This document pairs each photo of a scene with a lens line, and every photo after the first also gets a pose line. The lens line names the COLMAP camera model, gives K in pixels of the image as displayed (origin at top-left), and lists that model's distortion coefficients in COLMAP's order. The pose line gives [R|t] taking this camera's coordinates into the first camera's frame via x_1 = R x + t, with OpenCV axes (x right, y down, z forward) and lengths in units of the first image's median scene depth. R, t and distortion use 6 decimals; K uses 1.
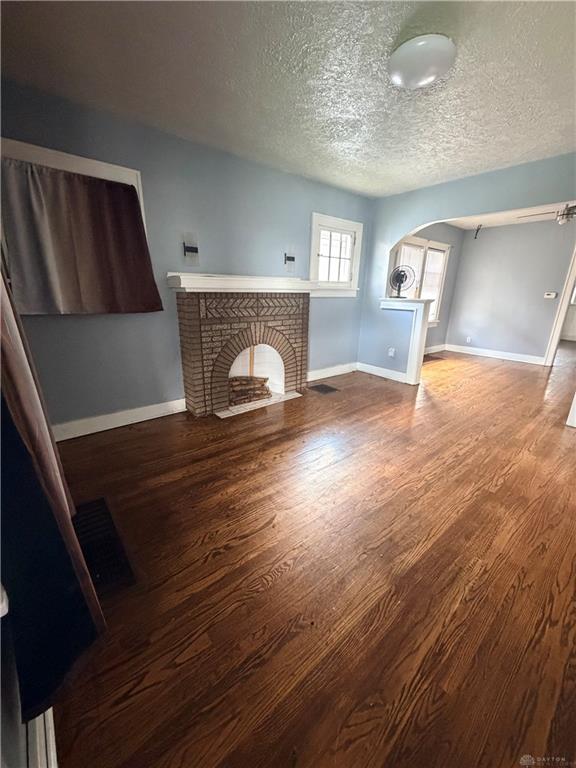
lens RADIAL K [[305.7, 0, 288.0], [0, 305.7, 384.0], [0, 0, 1]] dist [-0.001363, -0.000004]
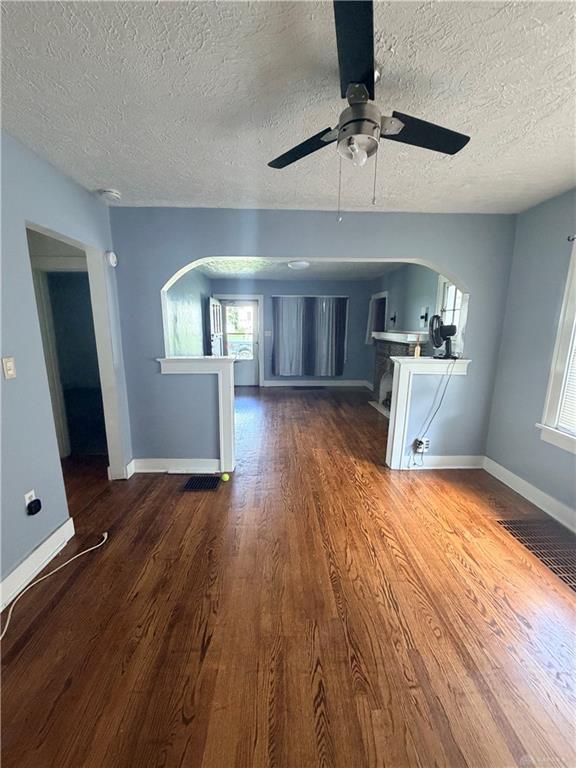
lens RADIAL K [[305.7, 0, 288.0], [0, 305.7, 384.0], [0, 0, 1]] dist [-0.001363, -0.000004]
pose [[-0.613652, 0.127169, -0.779269, 1.461436], [-0.253150, 0.903156, 0.346734, -0.492859], [0.747895, 0.410046, -0.522030, 1.453708]]
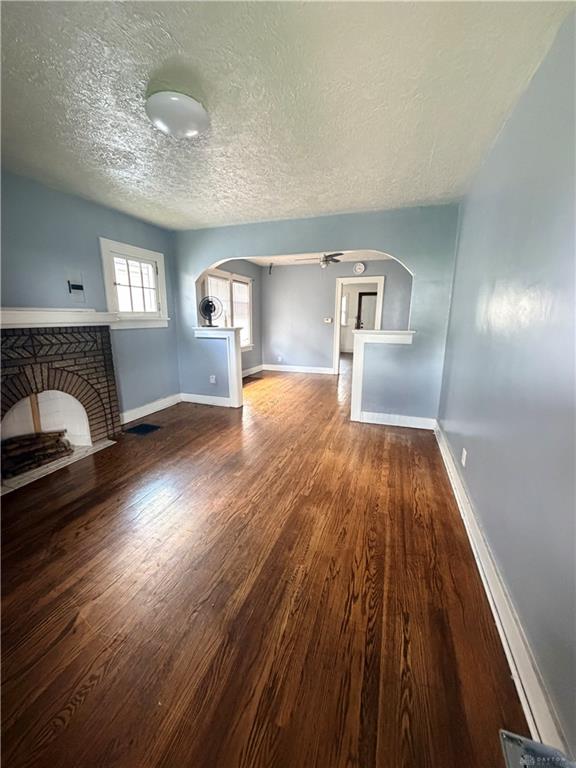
lens RADIAL K [[305.7, 0, 288.0], [0, 305.7, 384.0], [0, 0, 1]] dist [-0.001363, -0.000004]
pose [[0.855408, -0.125937, 0.502411, 0.054768], [0.164563, 0.985812, -0.033076, -0.018489], [-0.491117, 0.110972, 0.863996, 0.000364]]
